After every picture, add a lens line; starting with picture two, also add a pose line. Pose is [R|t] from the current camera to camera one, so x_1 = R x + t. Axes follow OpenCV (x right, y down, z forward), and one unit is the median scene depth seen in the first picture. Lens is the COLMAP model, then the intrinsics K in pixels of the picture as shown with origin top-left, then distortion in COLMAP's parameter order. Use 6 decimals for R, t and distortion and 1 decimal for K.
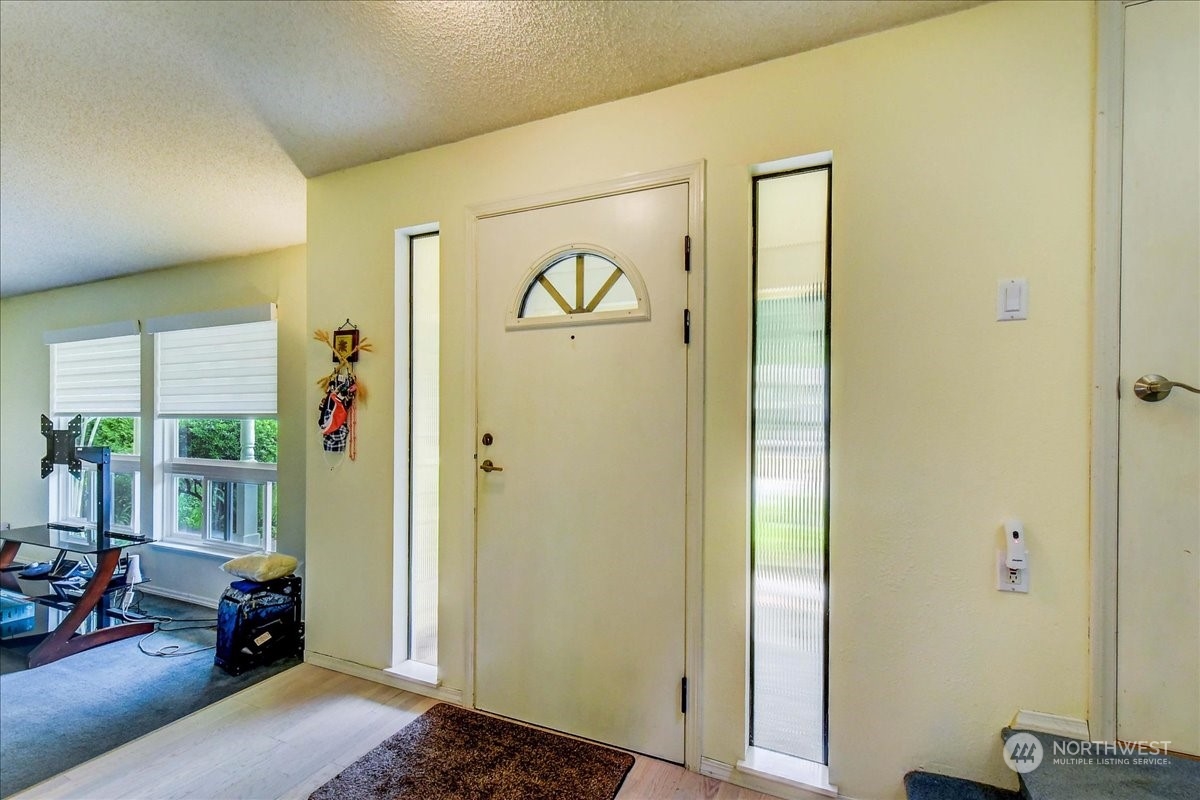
lens RADIAL K [[488.7, 0, 618.2], [0, 488.7, 420.5], [0, 0, 1]] dist [0.008517, 0.000625]
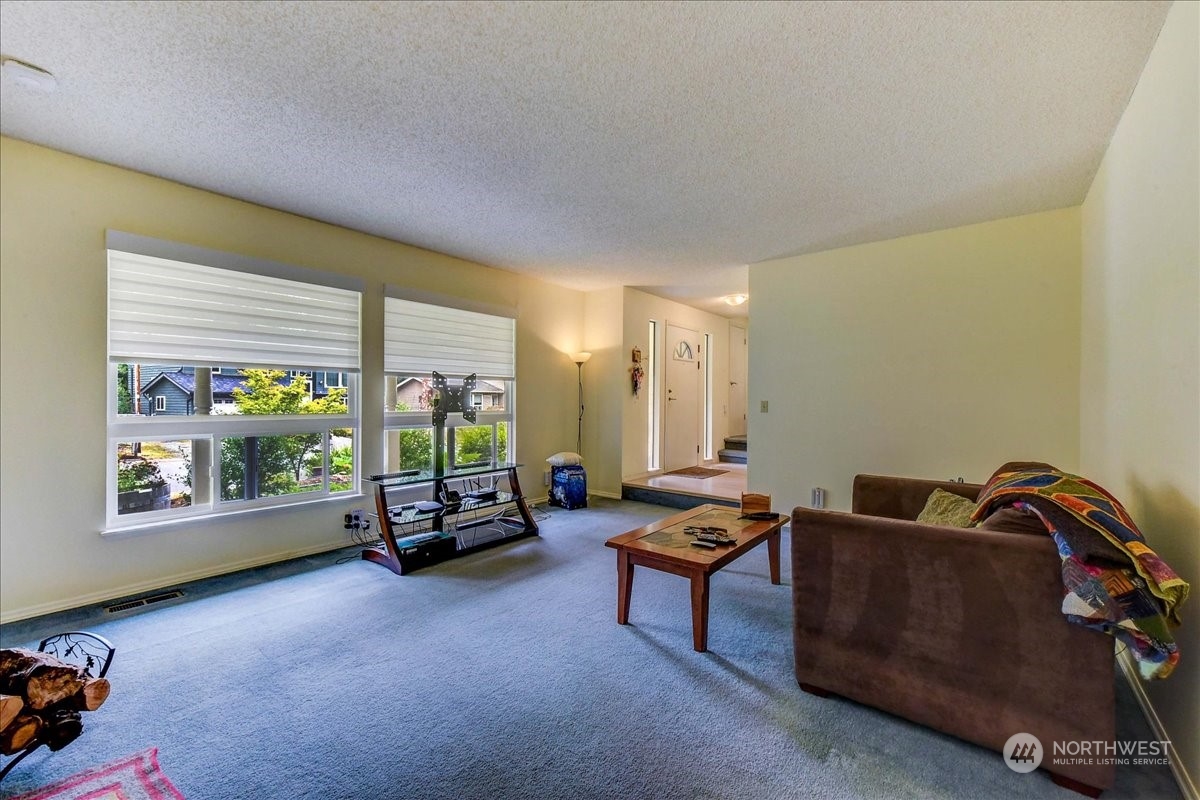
lens RADIAL K [[488.7, 0, 601.4], [0, 488.7, 398.9], [0, 0, 1]] dist [0.008517, 0.000625]
pose [[0.294506, -0.002026, 0.955647, -1.823602], [-0.000698, 0.999997, 0.002335, 0.043291], [-0.955649, -0.001355, 0.294504, 0.233962]]
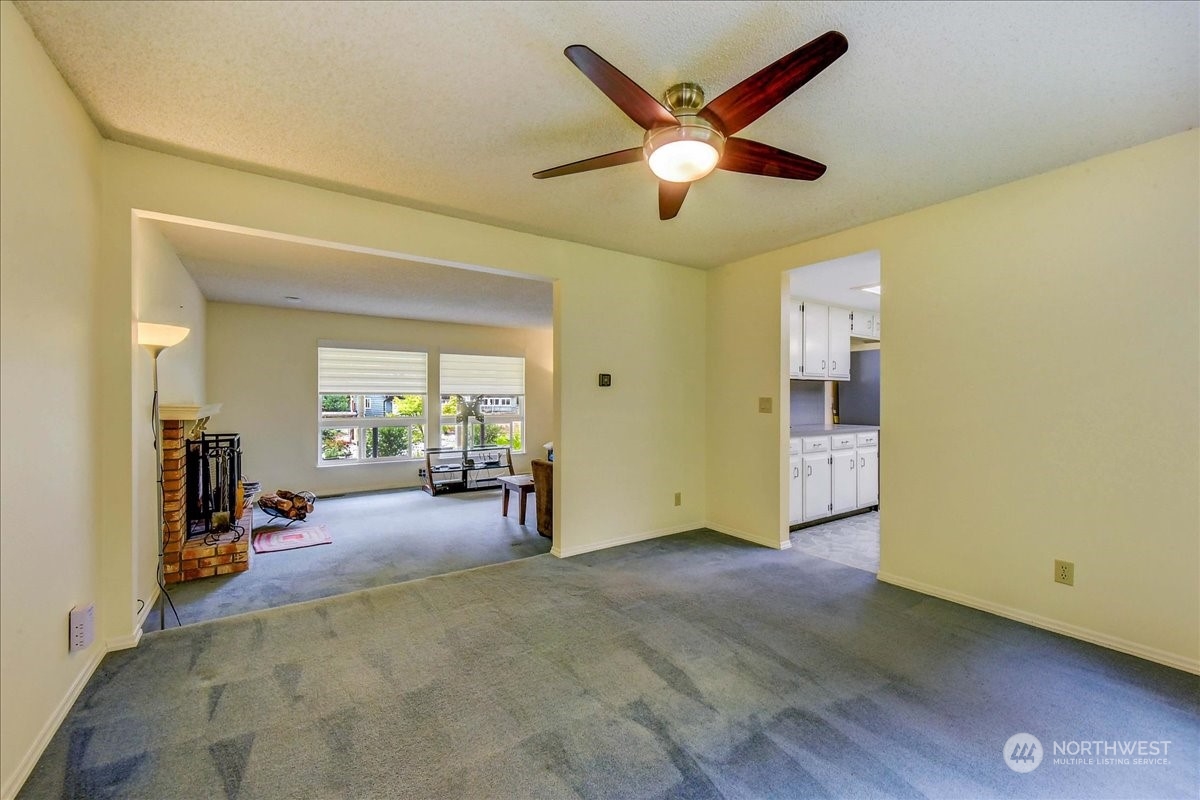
lens RADIAL K [[488.7, 0, 599.6], [0, 488.7, 399.3], [0, 0, 1]] dist [0.008517, 0.000625]
pose [[0.566342, -0.006320, 0.824146, -2.201216], [0.006633, 0.999973, 0.003110, 0.006370], [-0.824143, 0.003705, 0.566369, -0.642980]]
